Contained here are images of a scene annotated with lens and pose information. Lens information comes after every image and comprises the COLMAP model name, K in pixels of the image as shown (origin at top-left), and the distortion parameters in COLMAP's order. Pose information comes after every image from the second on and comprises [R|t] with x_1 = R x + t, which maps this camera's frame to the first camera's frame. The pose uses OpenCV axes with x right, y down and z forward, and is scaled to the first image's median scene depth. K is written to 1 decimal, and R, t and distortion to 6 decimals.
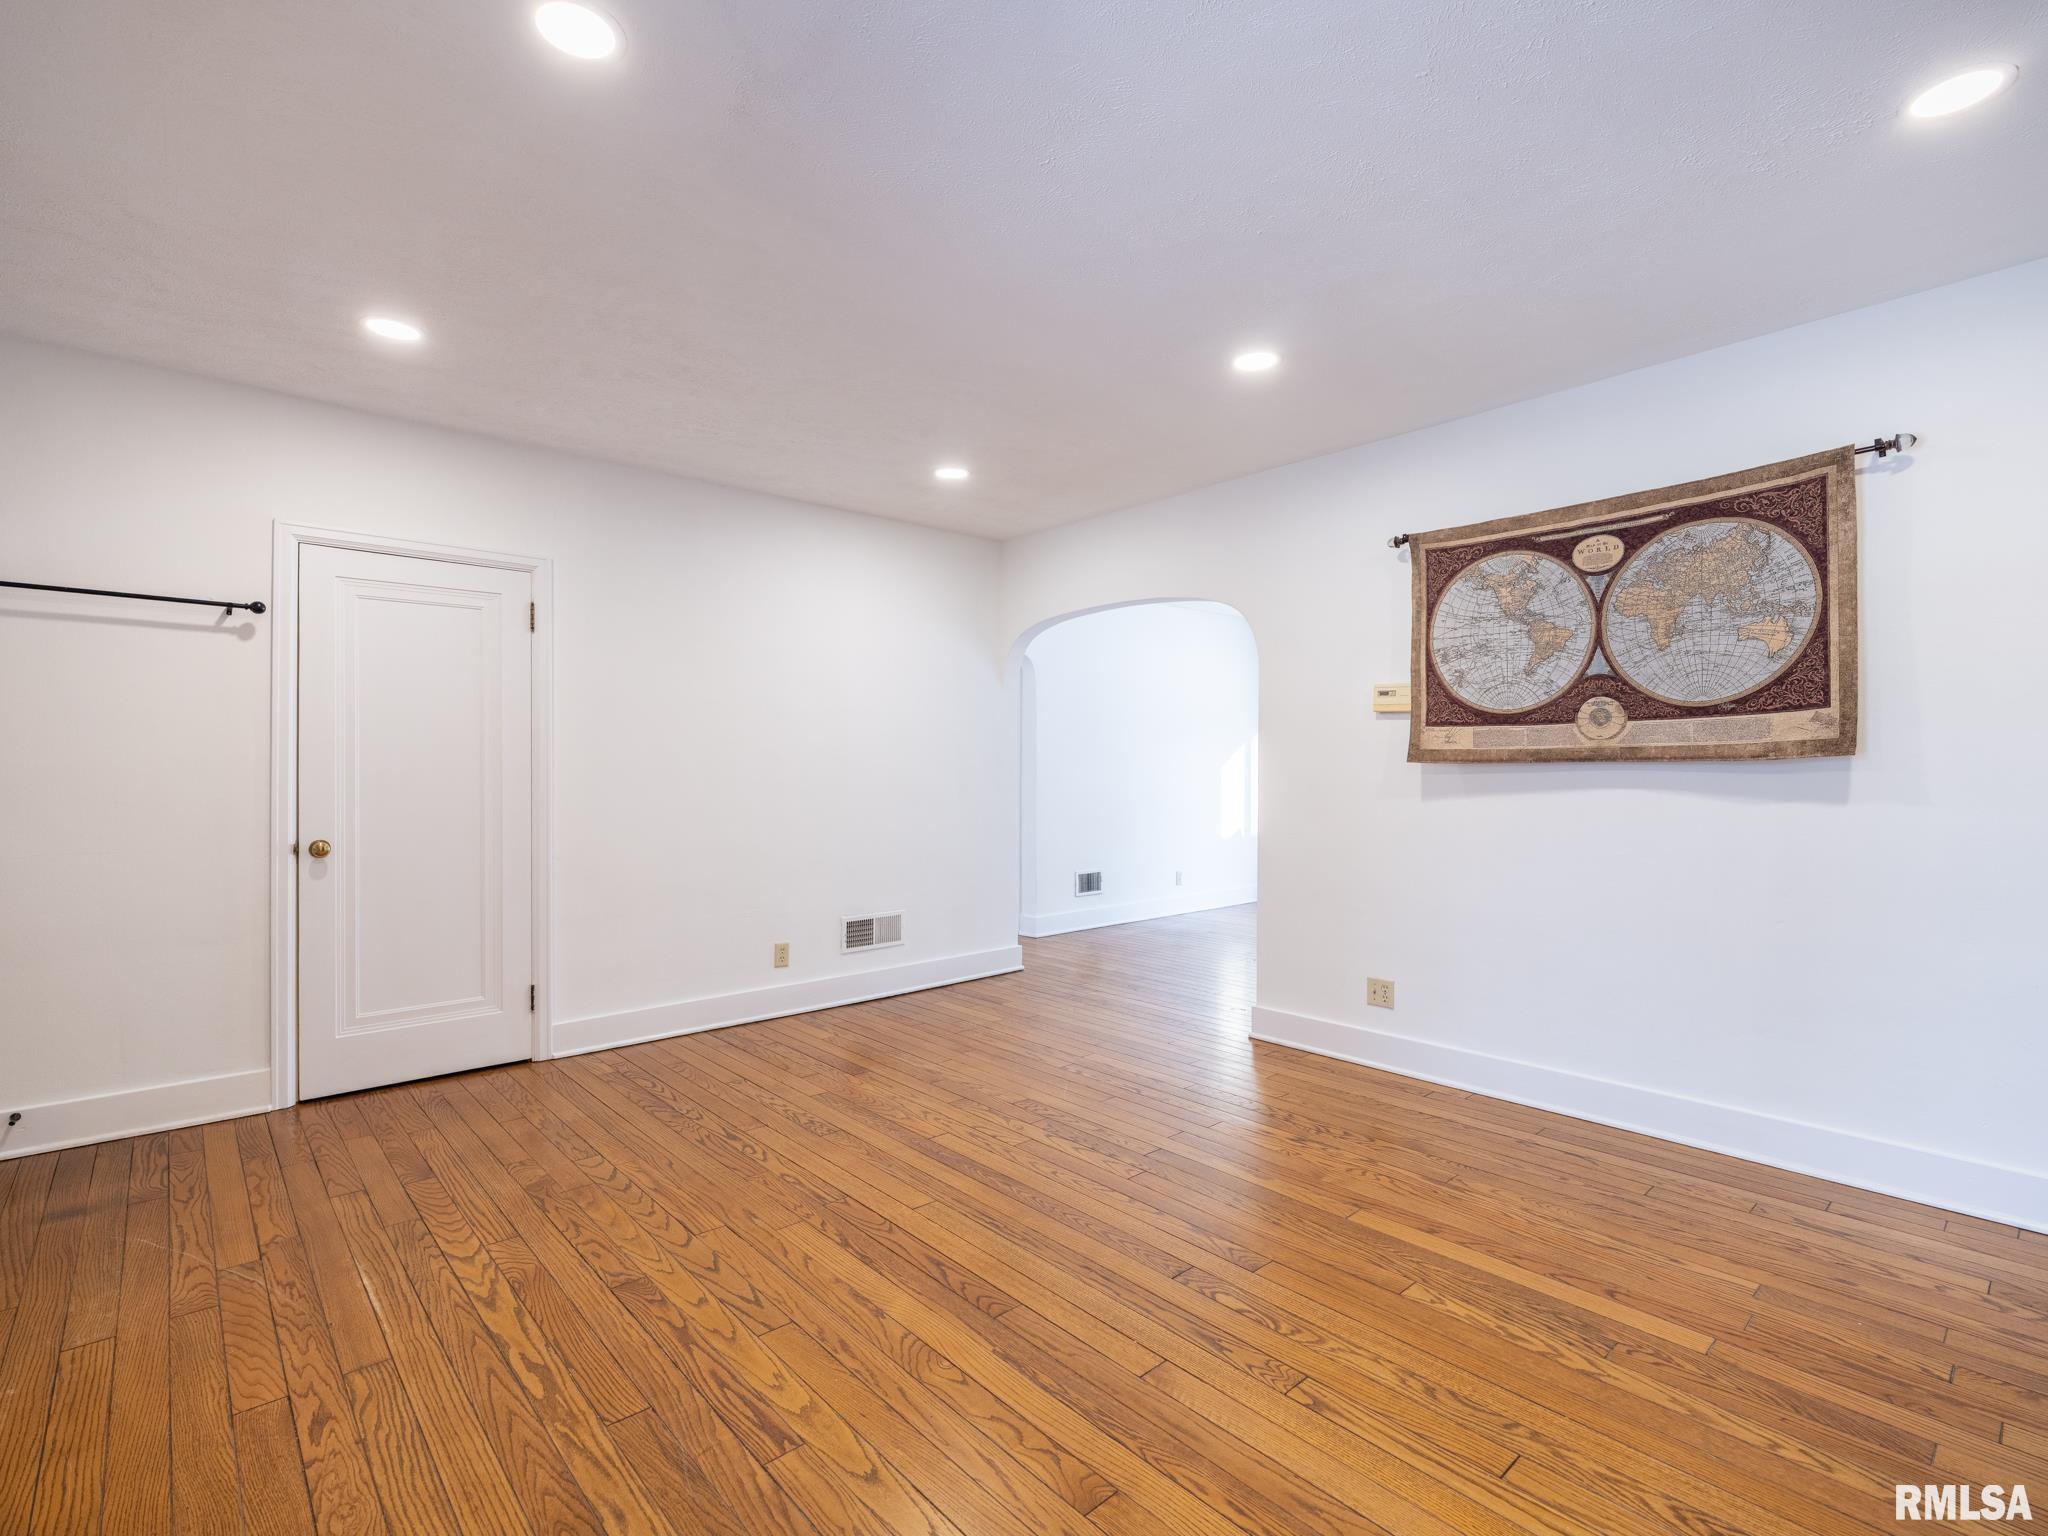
lens RADIAL K [[960.1, 0, 1031.1], [0, 960.1, 766.0], [0, 0, 1]] dist [-0.002861, 0.001808]
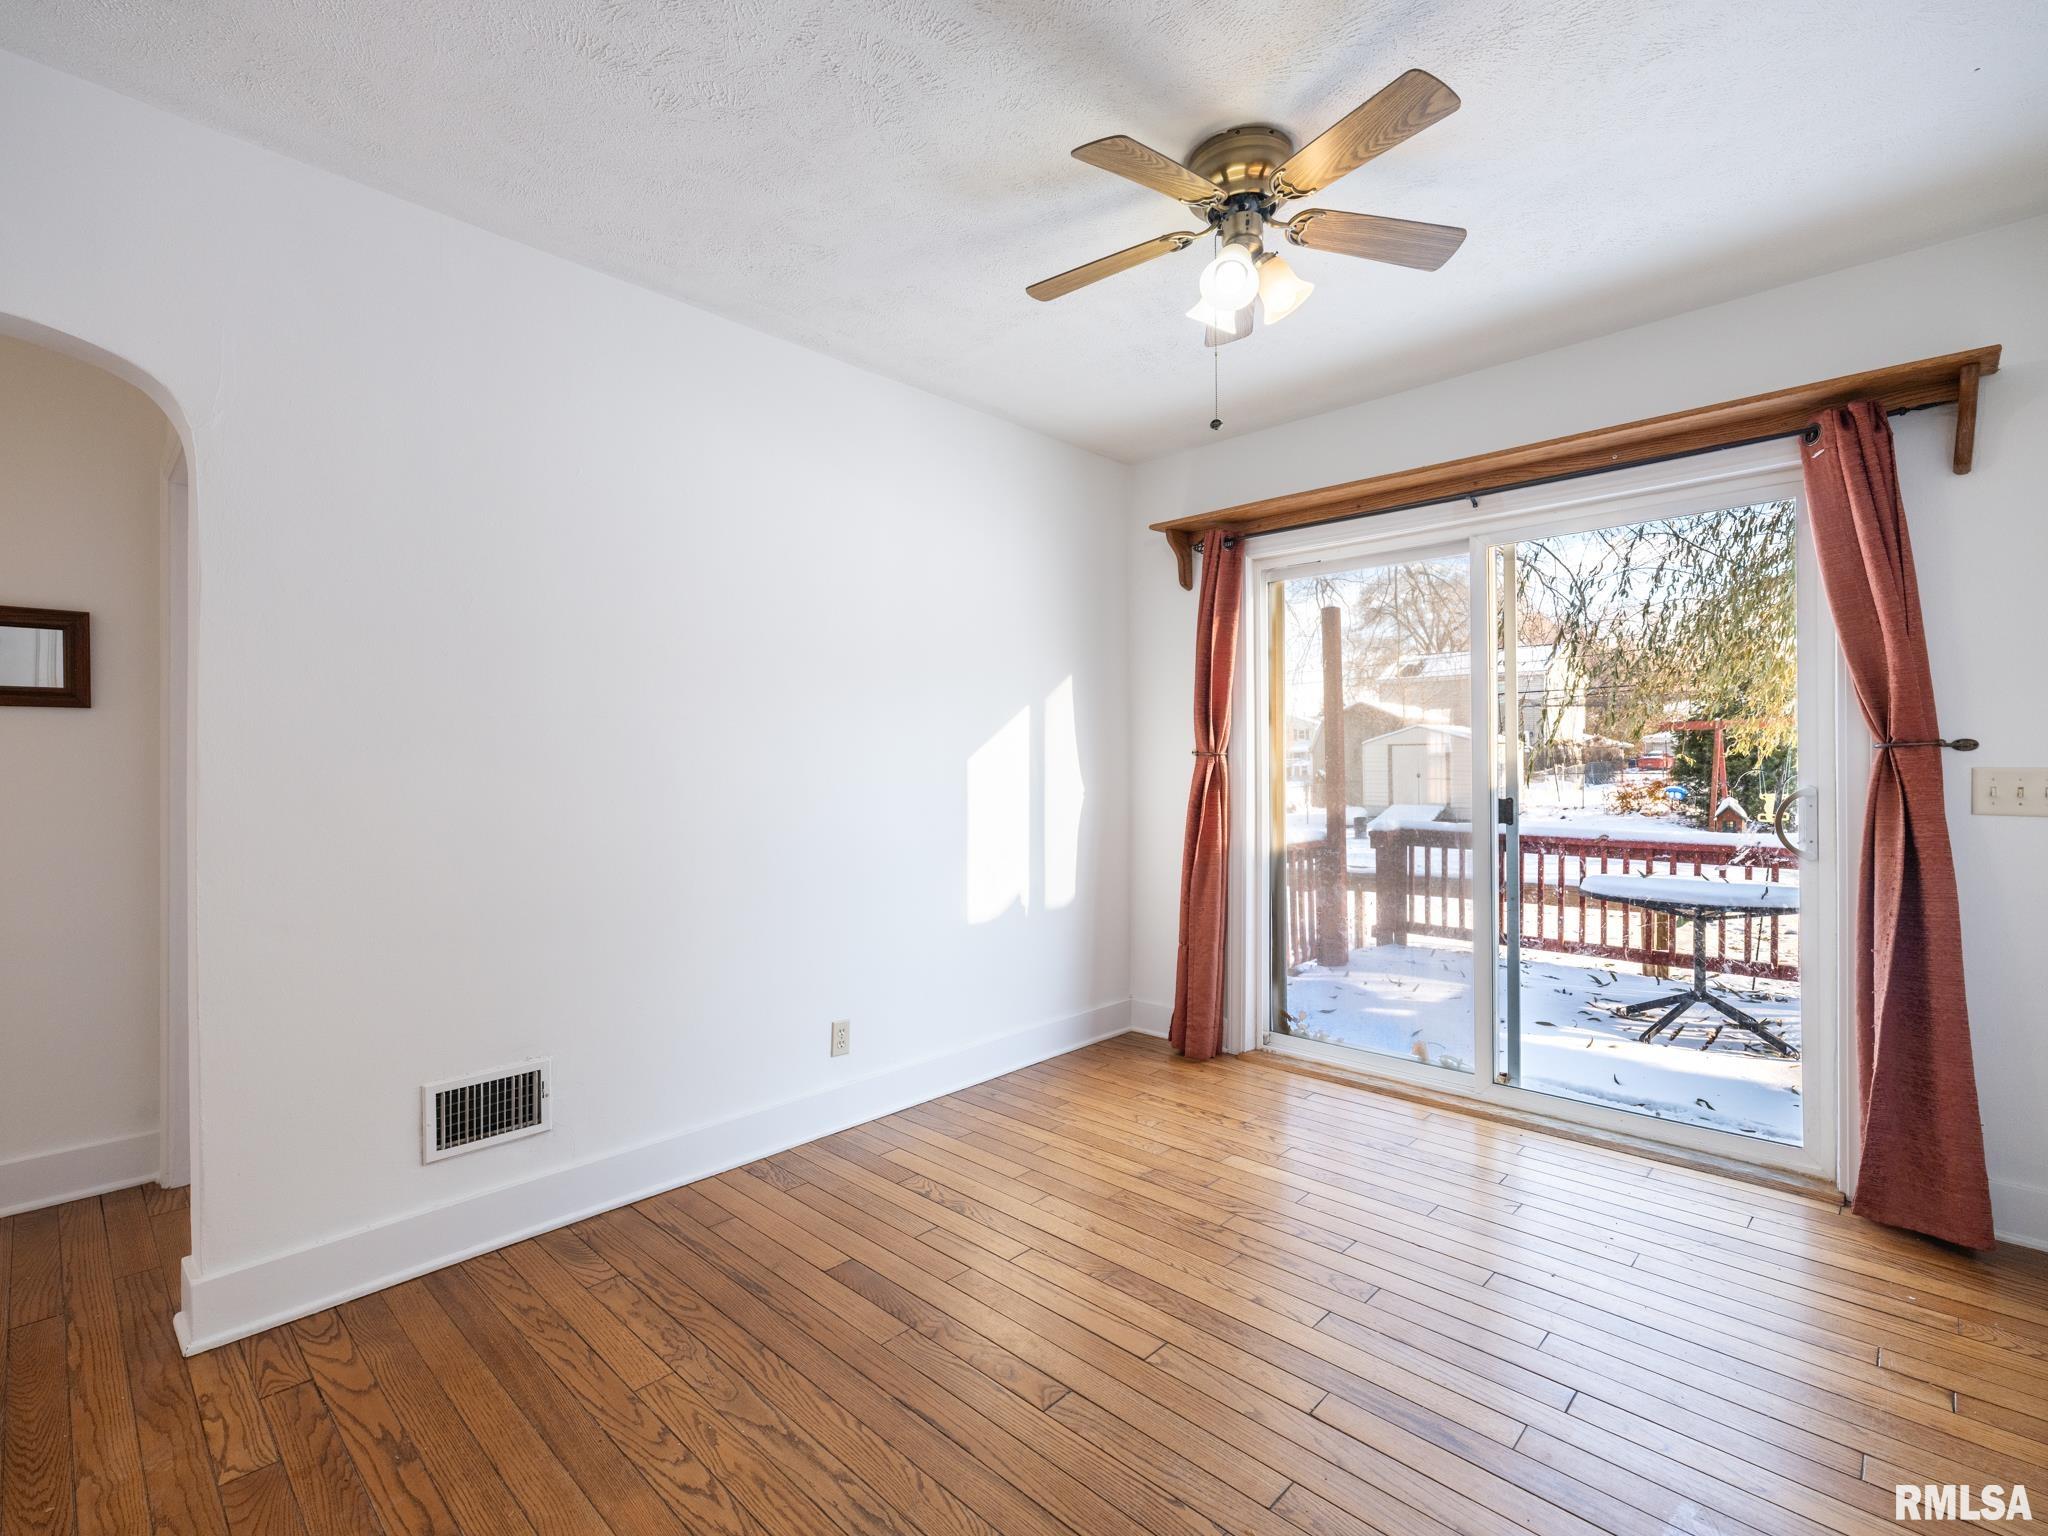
lens RADIAL K [[946.2, 0, 1013.1], [0, 946.2, 764.5], [0, 0, 1]] dist [-0.001304, 0.001072]
pose [[0.997658, -0.005138, 0.068211, 0.499301], [0.004997, 0.999985, 0.002234, 0.006269], [-0.068222, -0.001888, 0.997668, 1.510862]]
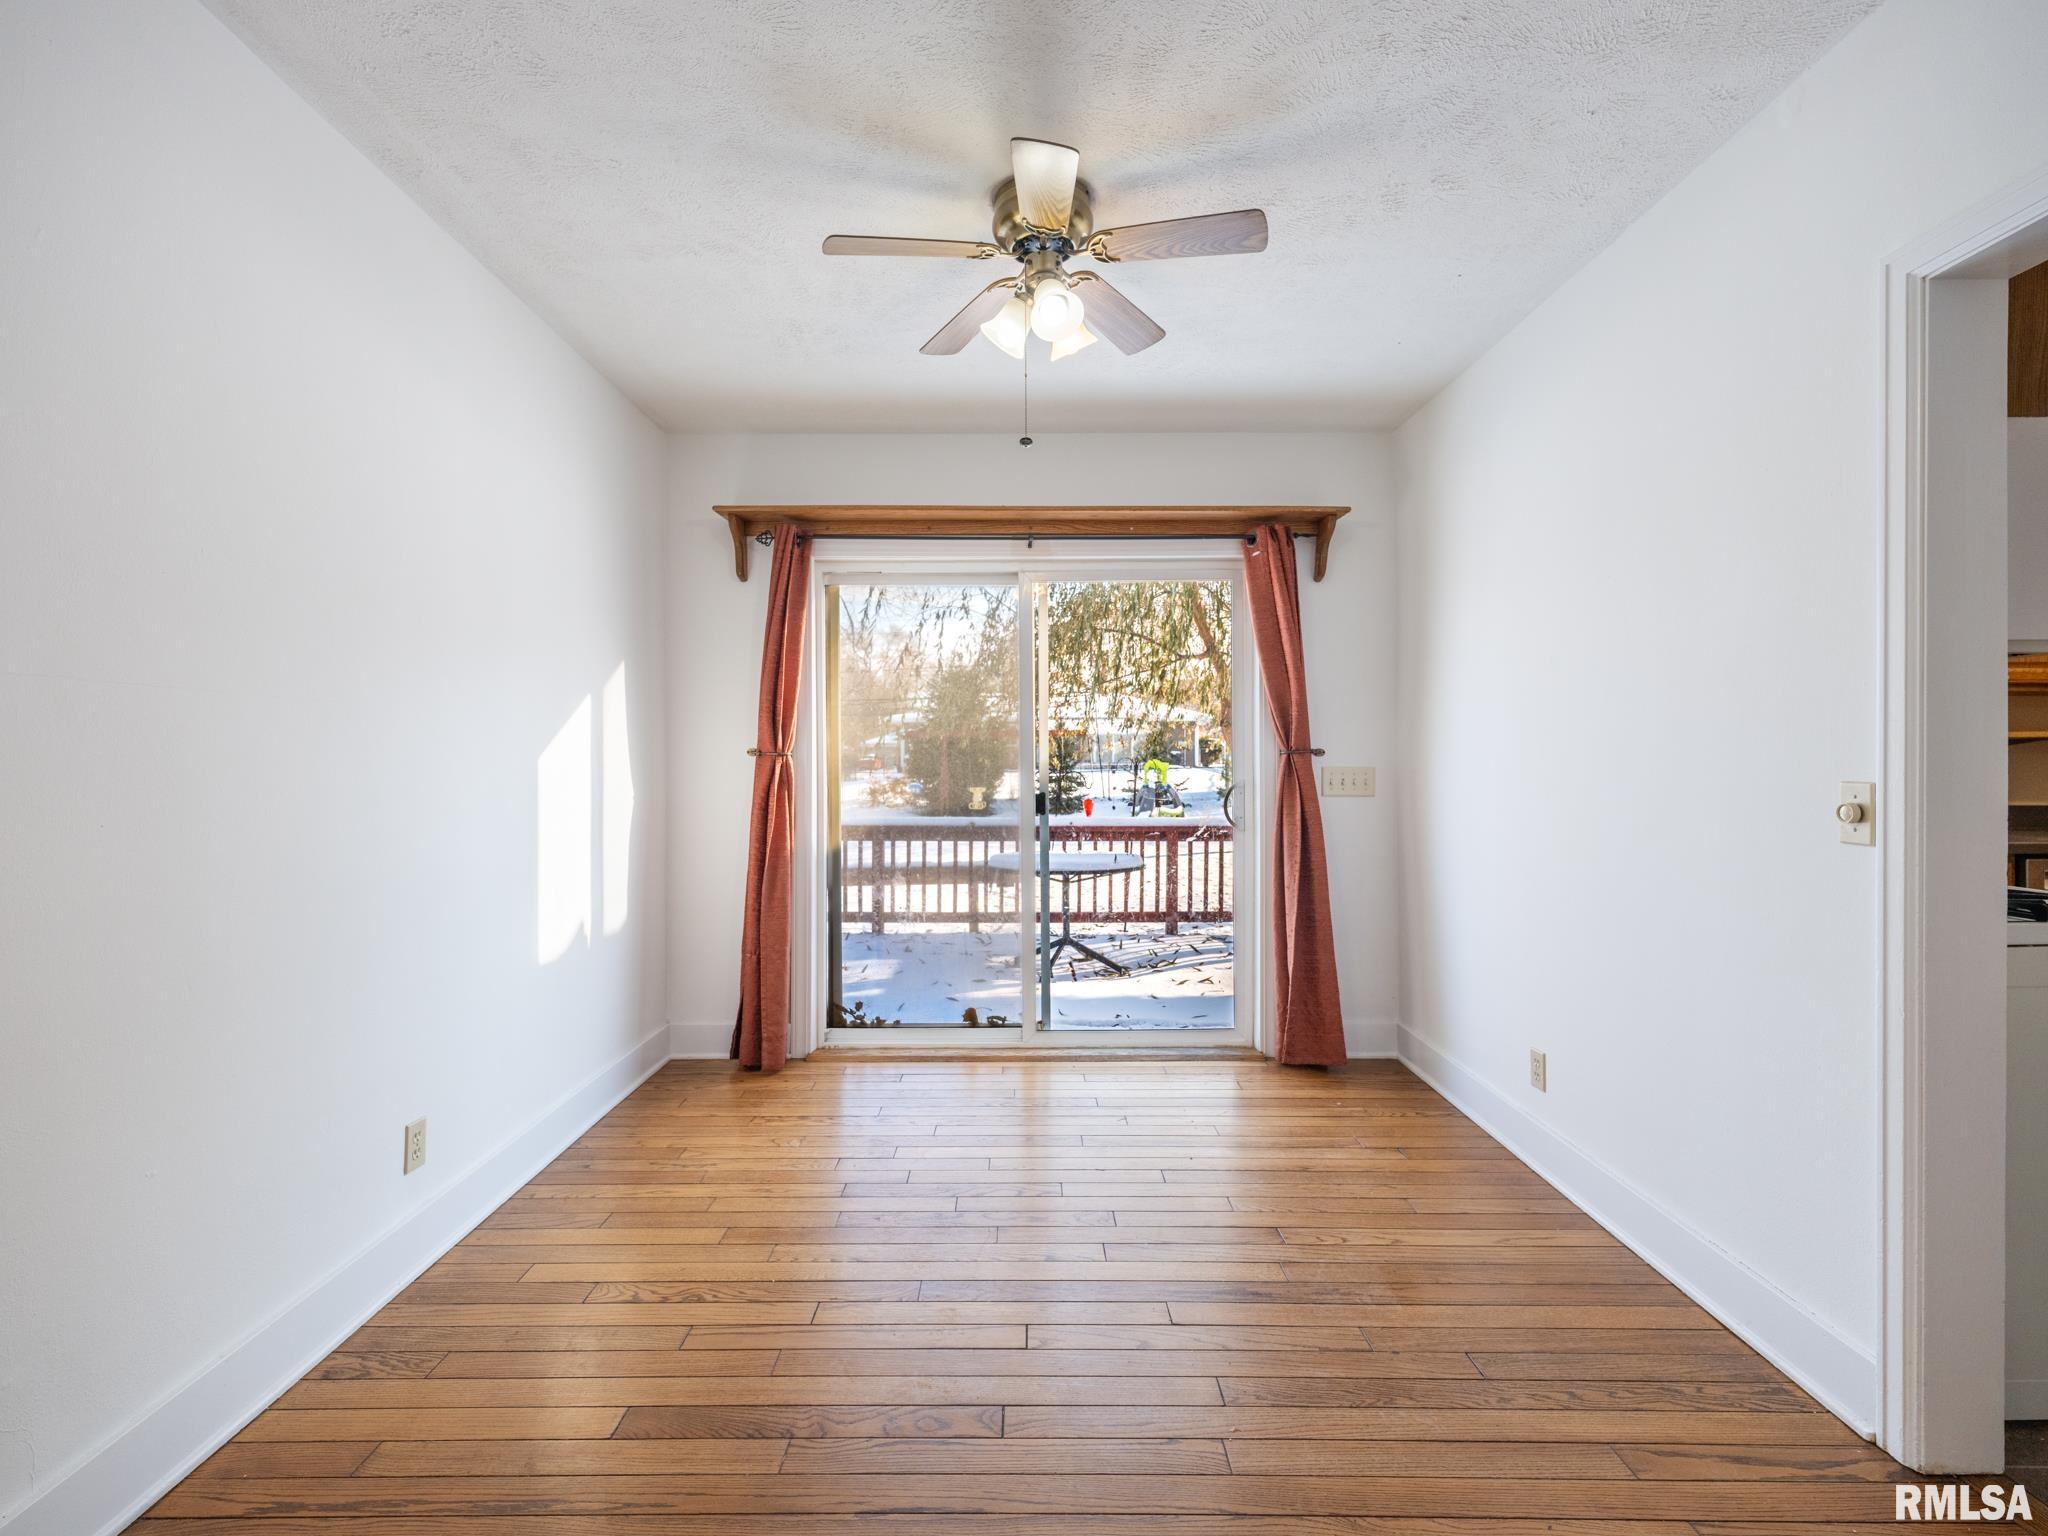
lens RADIAL K [[933.8, 0, 1019.3], [0, 933.8, 765.9], [0, 0, 1]] dist [-0.002667, 0.001508]
pose [[0.670134, -0.005641, 0.742219, 0.173004], [0.001947, 0.999981, 0.005842, 0.005394], [-0.742238, -0.002469, 0.670132, 1.702312]]
